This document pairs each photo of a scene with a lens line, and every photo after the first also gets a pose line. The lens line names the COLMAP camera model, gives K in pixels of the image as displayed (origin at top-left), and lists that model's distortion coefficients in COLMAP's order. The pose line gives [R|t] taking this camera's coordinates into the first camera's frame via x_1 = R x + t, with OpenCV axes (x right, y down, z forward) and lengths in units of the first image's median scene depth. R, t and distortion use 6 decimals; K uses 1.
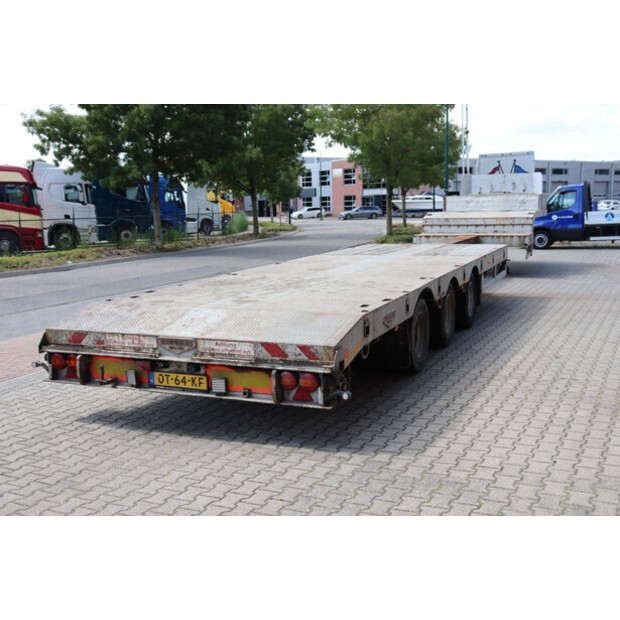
lens RADIAL K [[702.2, 0, 308.7], [0, 702.2, 311.1], [0, 0, 1]] dist [0.009395, 0.000000]
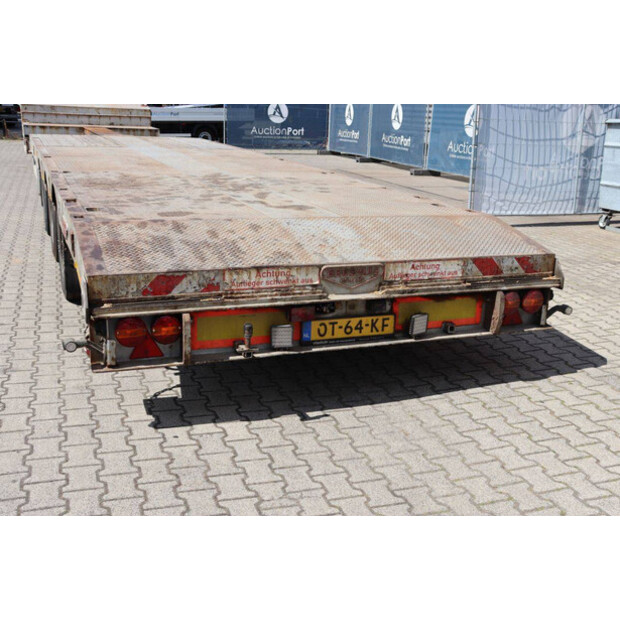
lens RADIAL K [[702.2, 0, 298.2], [0, 702.2, 299.0], [0, 0, 1]] dist [0.009395, 0.000000]
pose [[0.707241, -0.135665, 0.693834, -0.688758], [0.049347, 0.988495, 0.142979, -0.027426], [-0.705249, -0.066882, 0.705798, 0.565064]]
